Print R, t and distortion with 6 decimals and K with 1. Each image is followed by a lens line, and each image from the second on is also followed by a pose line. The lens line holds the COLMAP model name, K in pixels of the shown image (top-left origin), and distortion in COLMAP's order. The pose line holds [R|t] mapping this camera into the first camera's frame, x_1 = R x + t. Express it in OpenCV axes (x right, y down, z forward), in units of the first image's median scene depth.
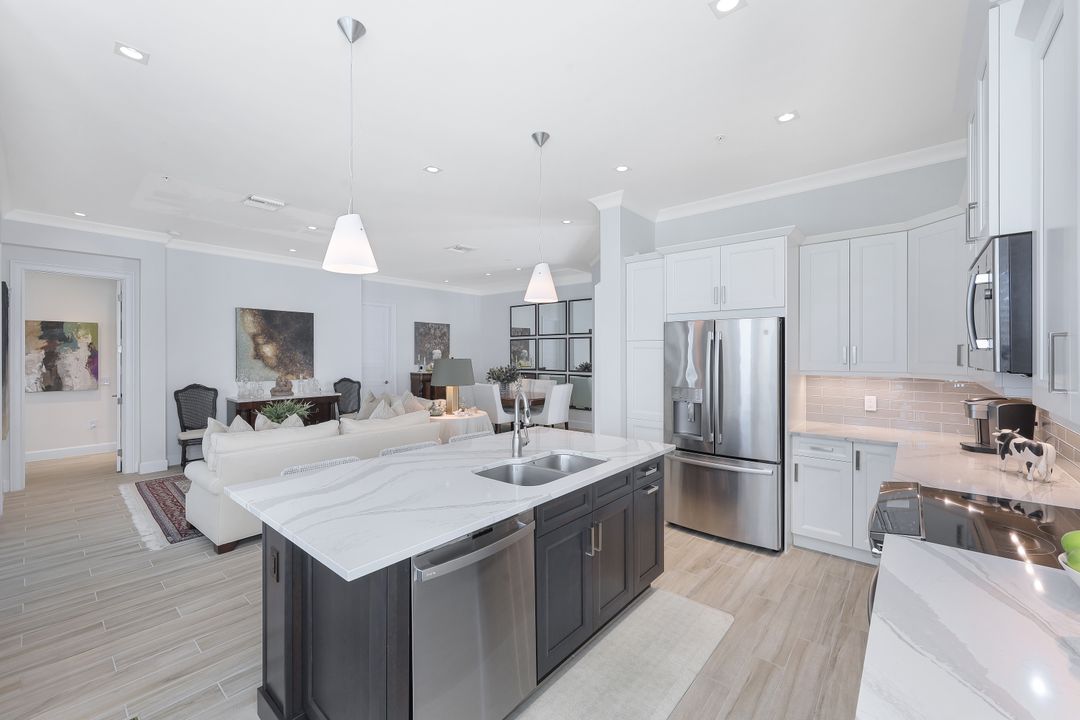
lens RADIAL K [[441.9, 0, 537.7], [0, 441.9, 357.9], [0, 0, 1]] dist [-0.001888, 0.000529]
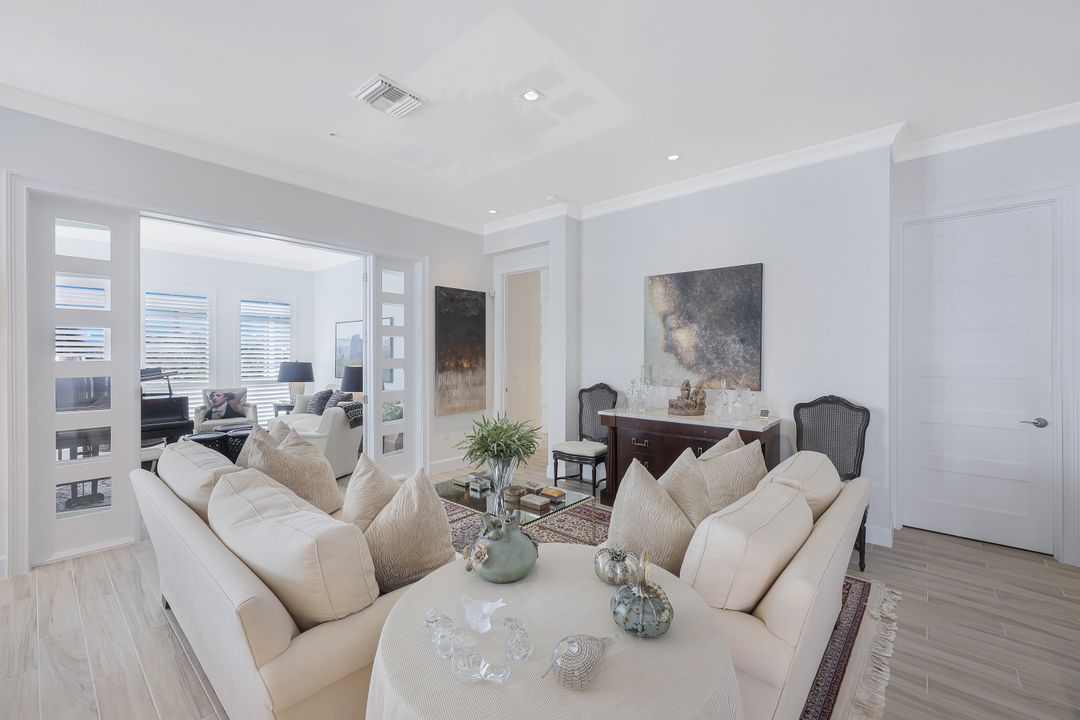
lens RADIAL K [[441.9, 0, 539.0], [0, 441.9, 359.4], [0, 0, 1]] dist [-0.001888, 0.000529]
pose [[-0.043247, 0.014035, -0.998966, 0.016198], [-0.006479, 0.999876, 0.014328, 0.005412], [0.999043, 0.007092, -0.043150, 0.819368]]
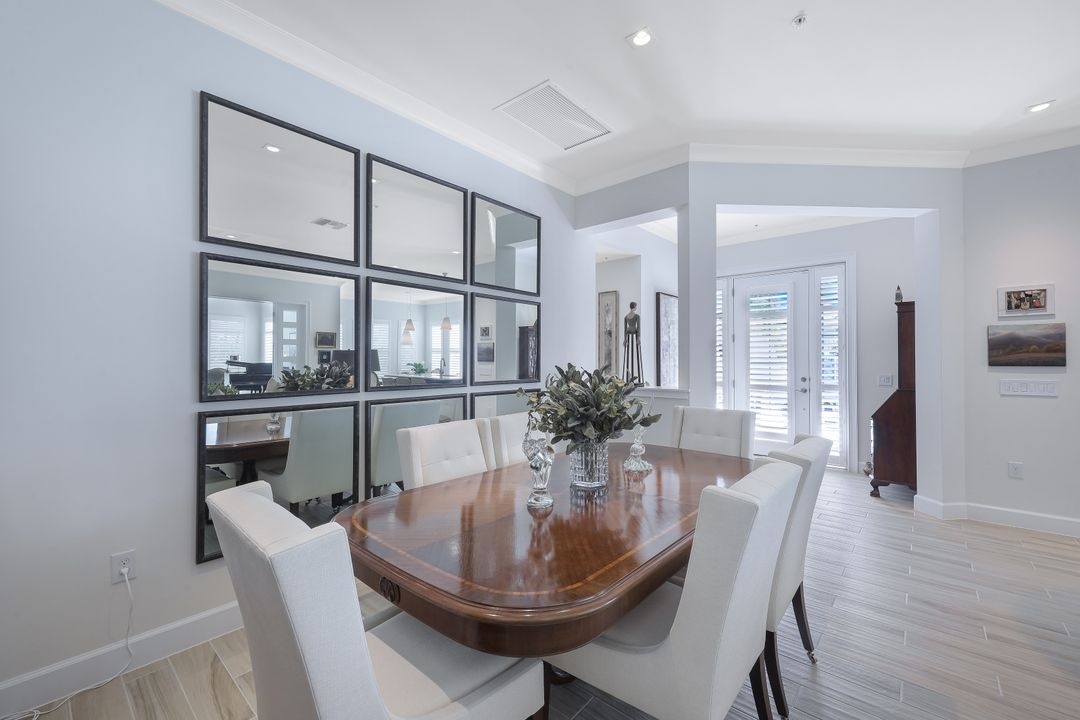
lens RADIAL K [[441.9, 0, 539.9], [0, 441.9, 358.0], [0, 0, 1]] dist [-0.001888, 0.000529]
pose [[0.017134, 0.008893, 0.999814, -0.395954], [-0.002044, 0.999959, -0.008859, 0.013944], [-0.999851, -0.001892, 0.017151, 1.253770]]
